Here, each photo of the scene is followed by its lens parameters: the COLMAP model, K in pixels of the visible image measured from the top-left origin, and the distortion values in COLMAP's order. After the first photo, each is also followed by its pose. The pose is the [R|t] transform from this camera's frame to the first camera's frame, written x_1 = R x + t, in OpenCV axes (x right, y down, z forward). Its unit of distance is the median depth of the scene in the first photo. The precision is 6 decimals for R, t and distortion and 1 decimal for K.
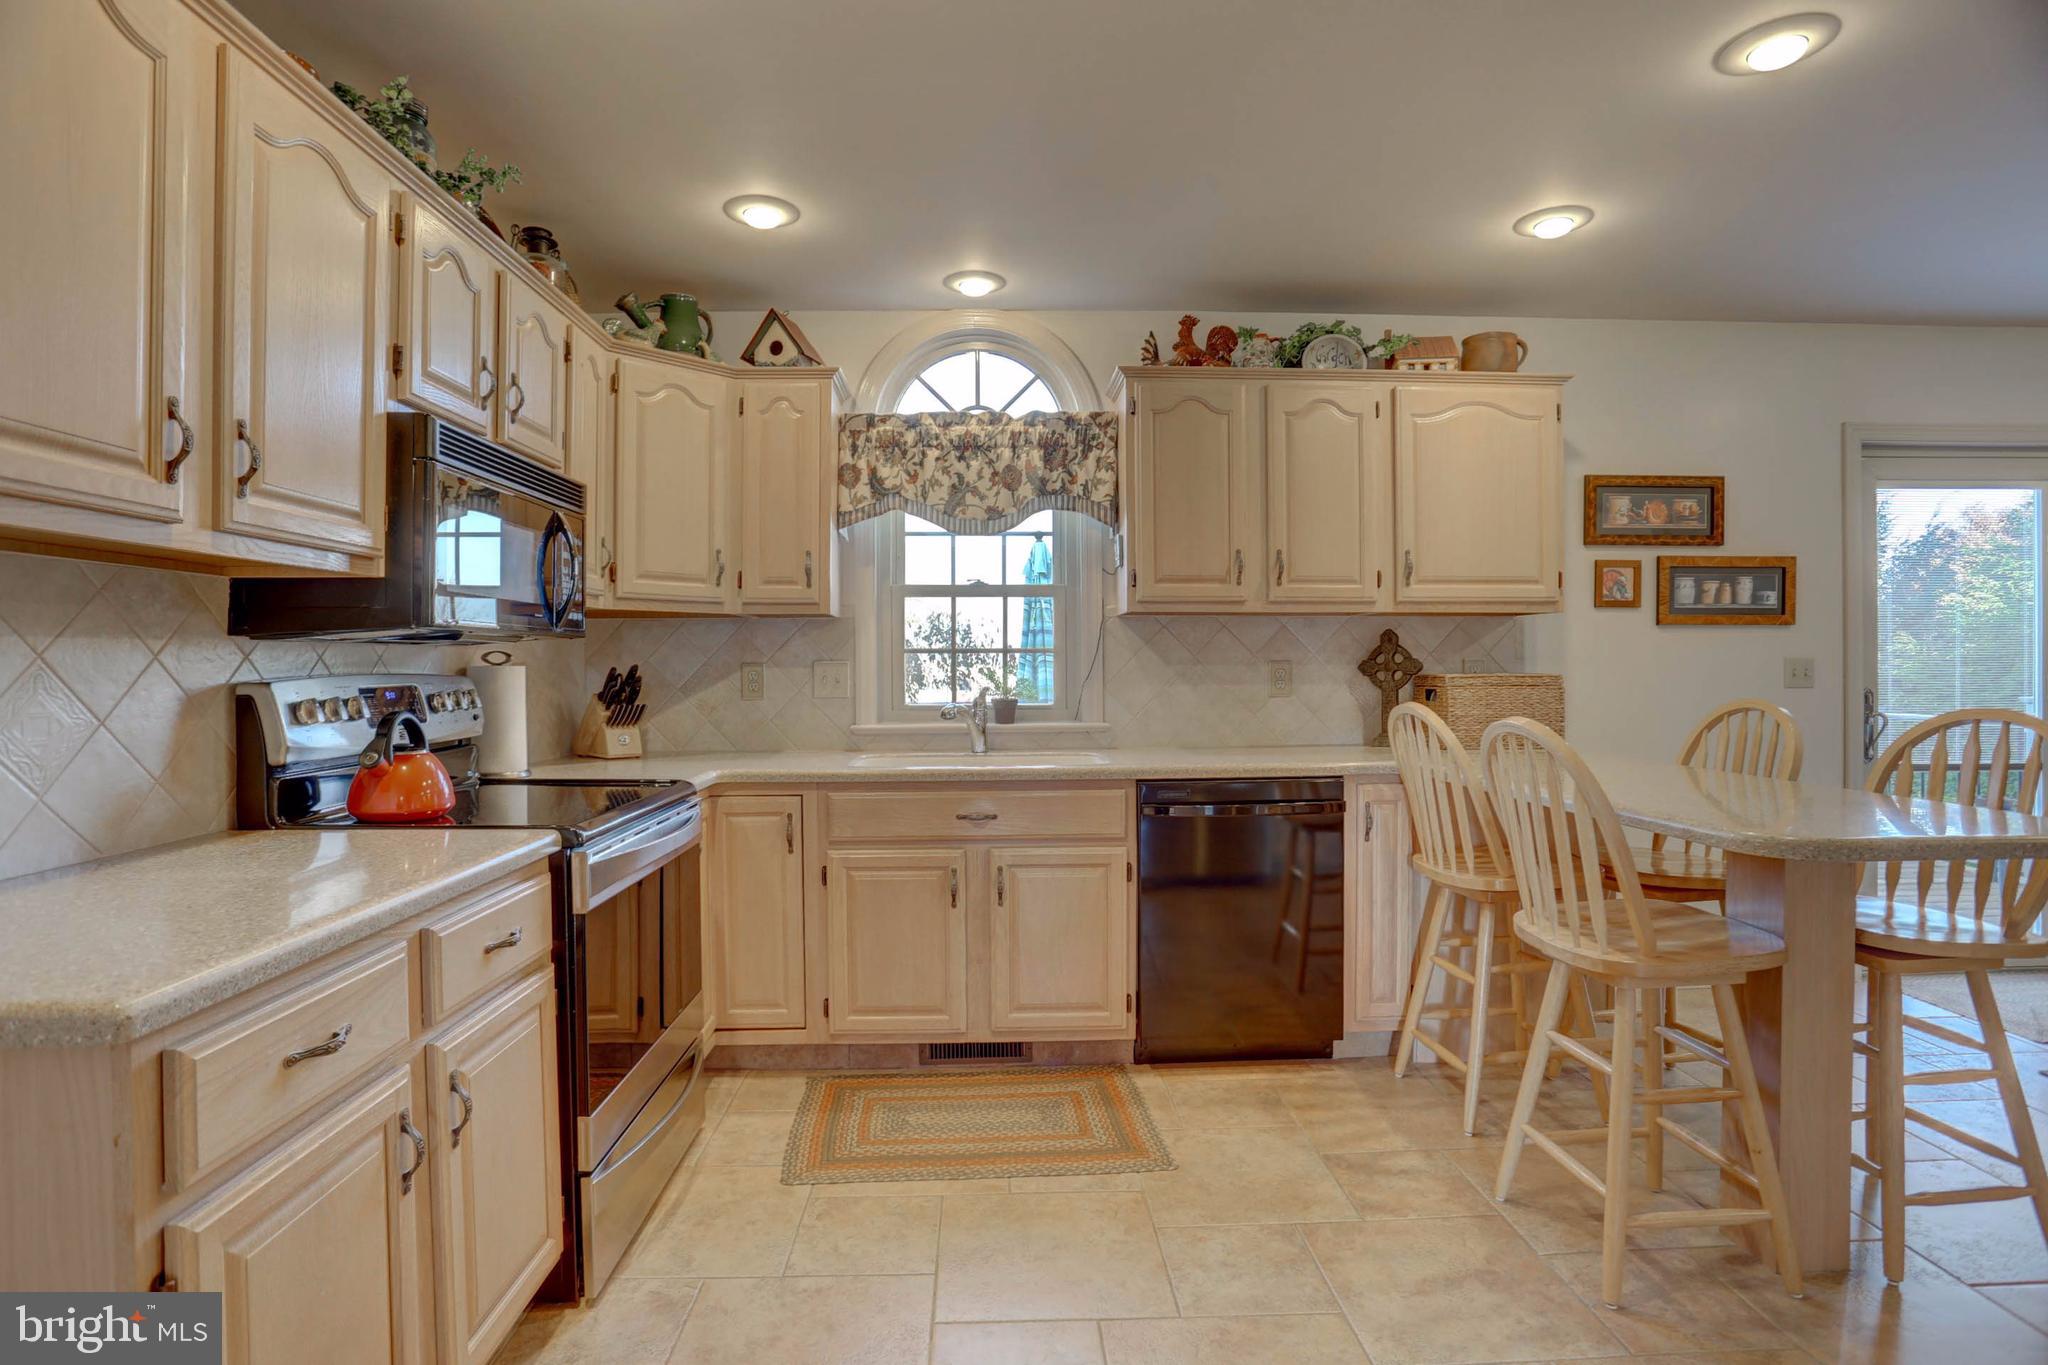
lens RADIAL K [[1060.8, 0, 1011.8], [0, 1060.8, 669.1], [0, 0, 1]] dist [-0.089119, 0.043293]
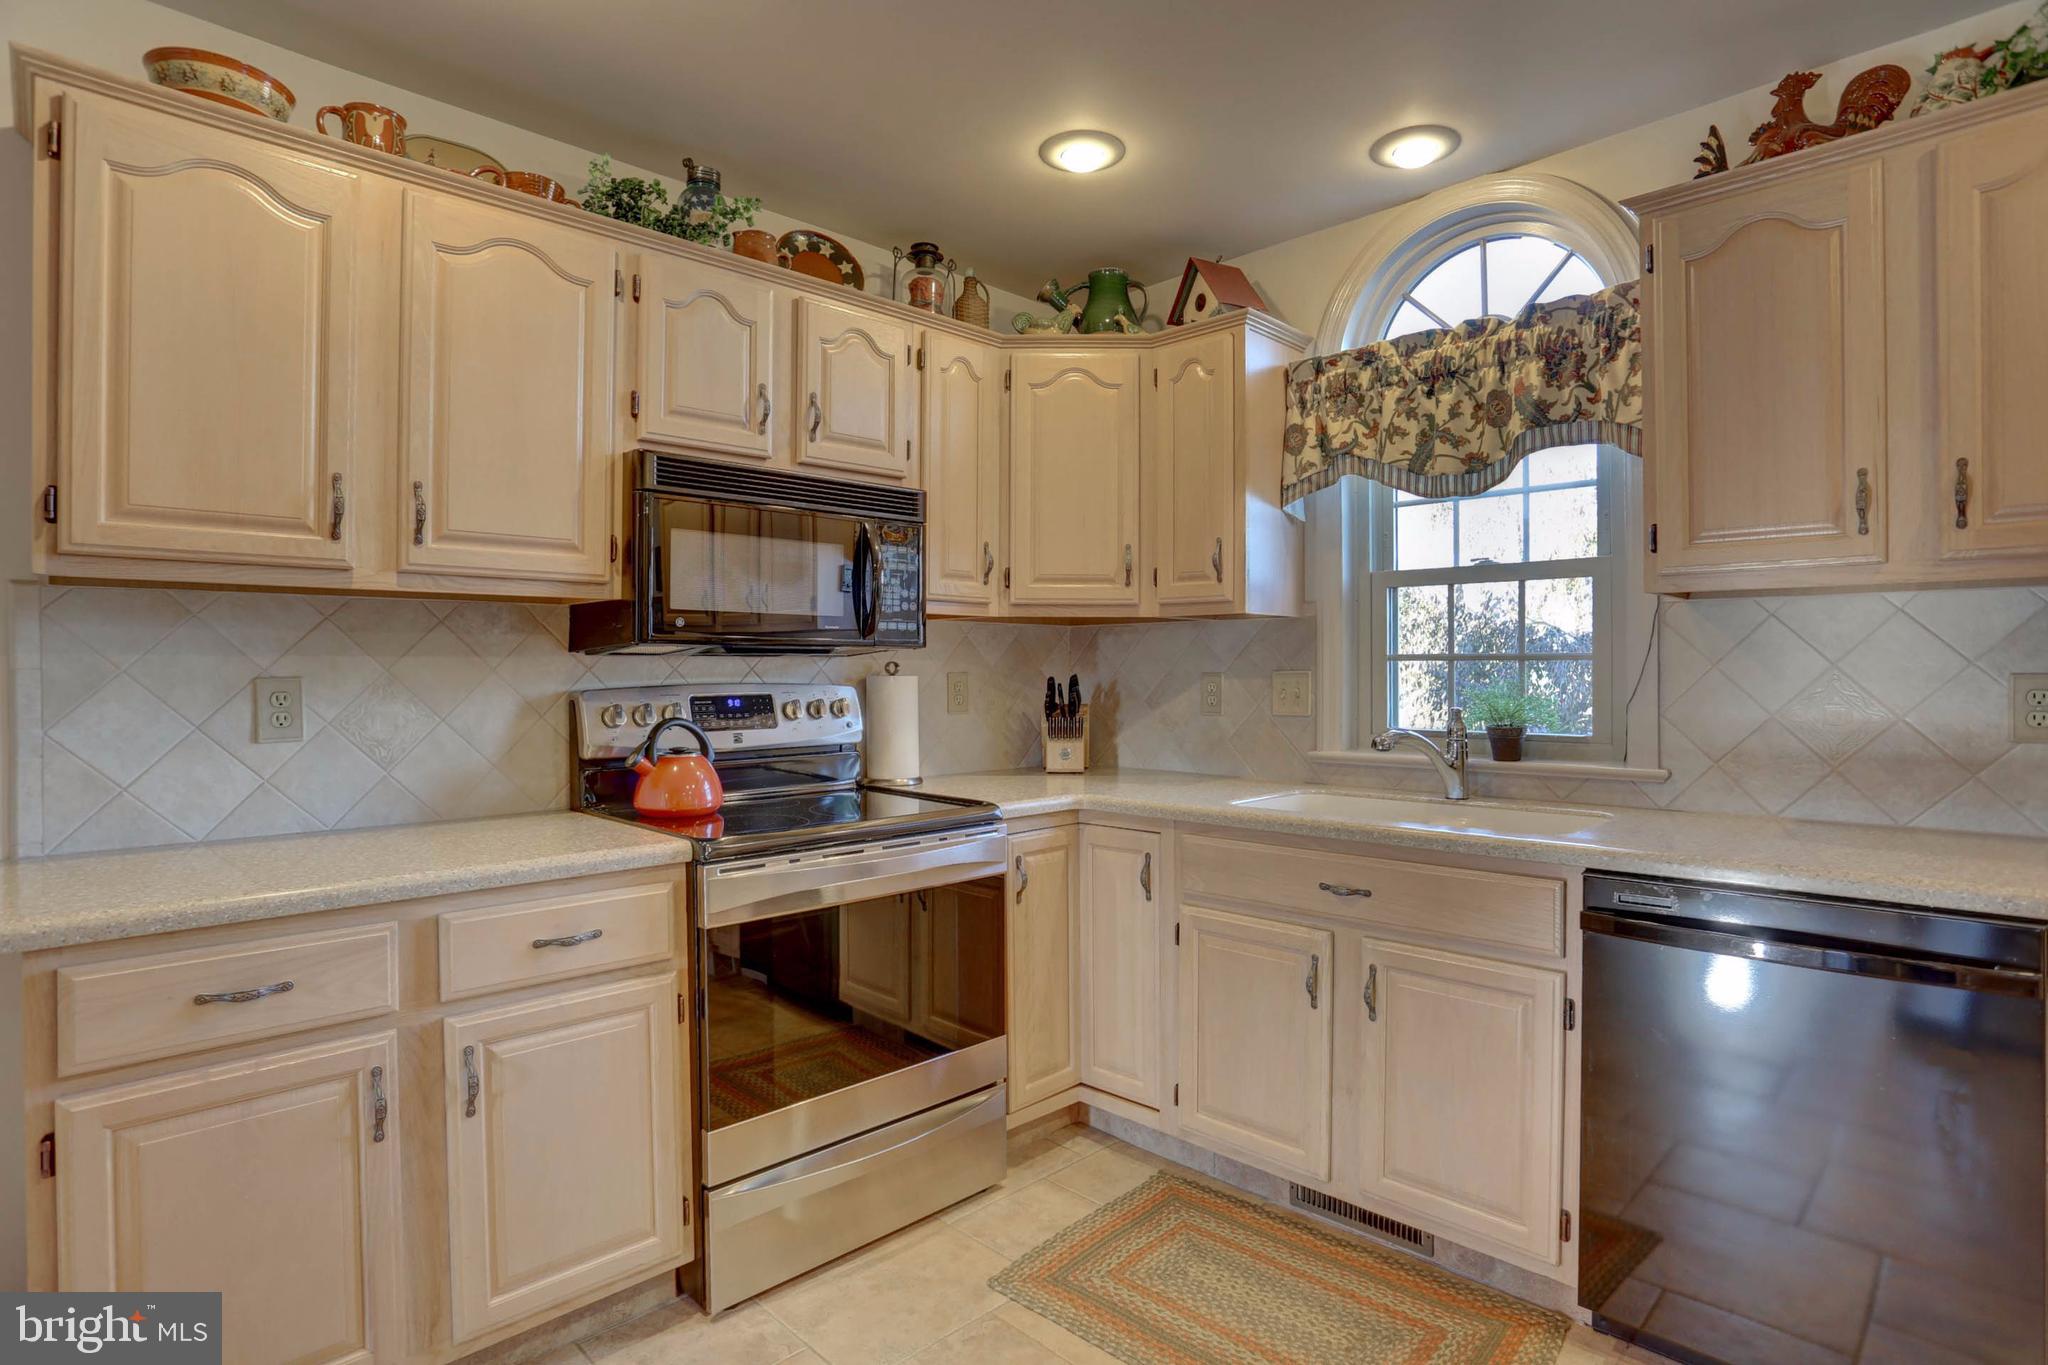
lens RADIAL K [[1060.8, 0, 1011.8], [0, 1060.8, 669.1], [0, 0, 1]] dist [-0.089119, 0.043293]
pose [[0.667560, 0.003393, -0.744549, 0.296364], [-0.004372, 0.999990, 0.000637, -0.008542], [0.744544, 0.002830, 0.667568, 0.308191]]
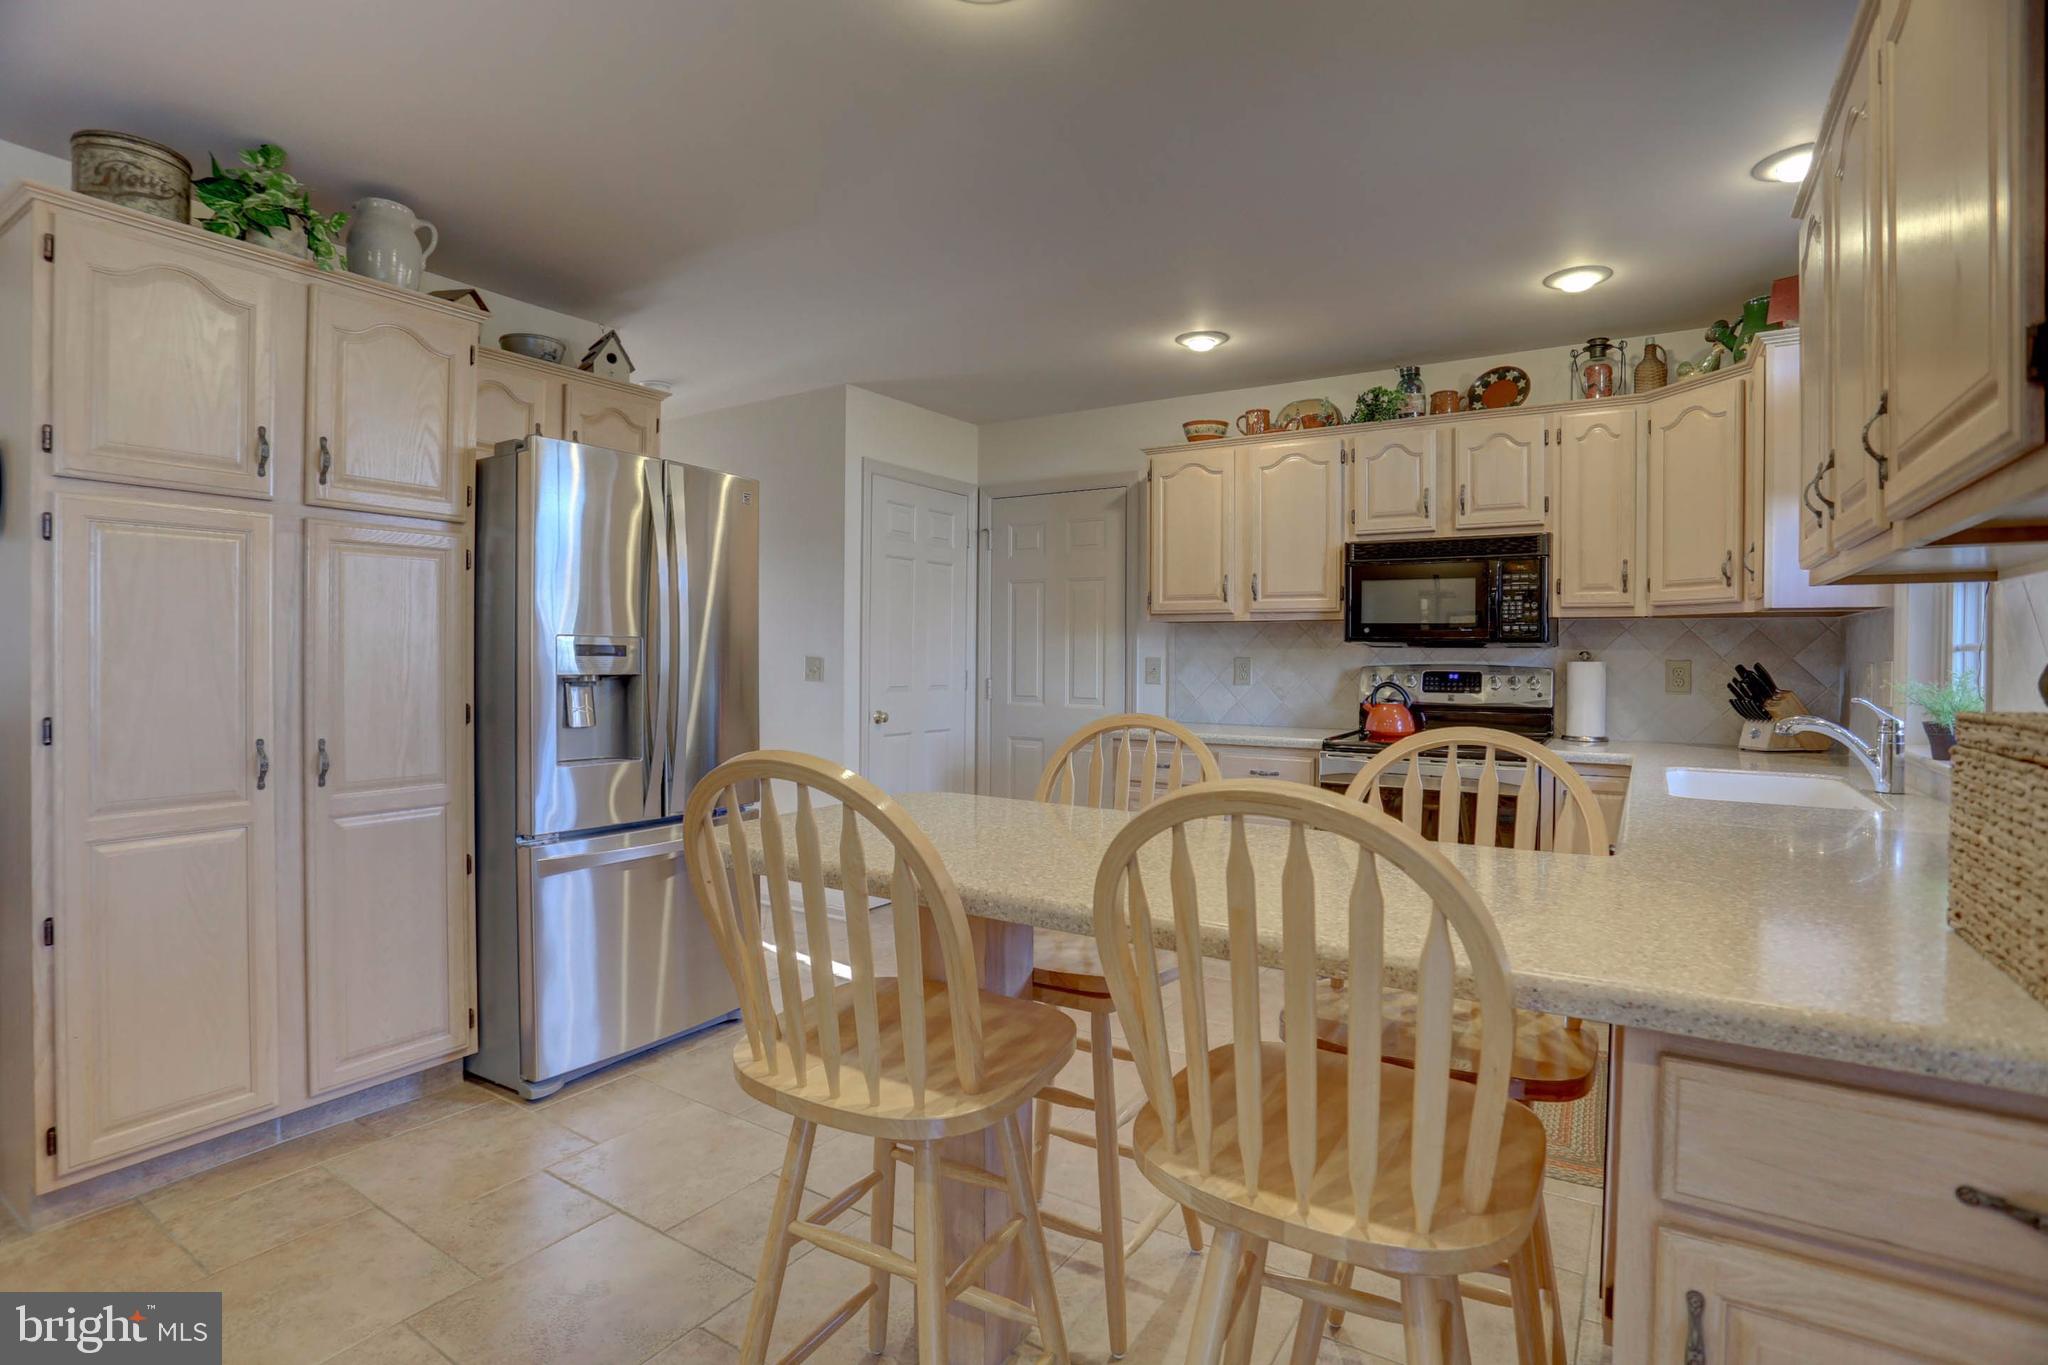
lens RADIAL K [[1060.8, 0, 1011.8], [0, 1060.8, 669.1], [0, 0, 1]] dist [-0.089119, 0.043293]
pose [[-0.614547, 0.013135, -0.788771, 0.872039], [-0.006042, 0.999754, 0.021356, -0.014614], [0.788857, 0.017890, -0.614316, 0.987362]]
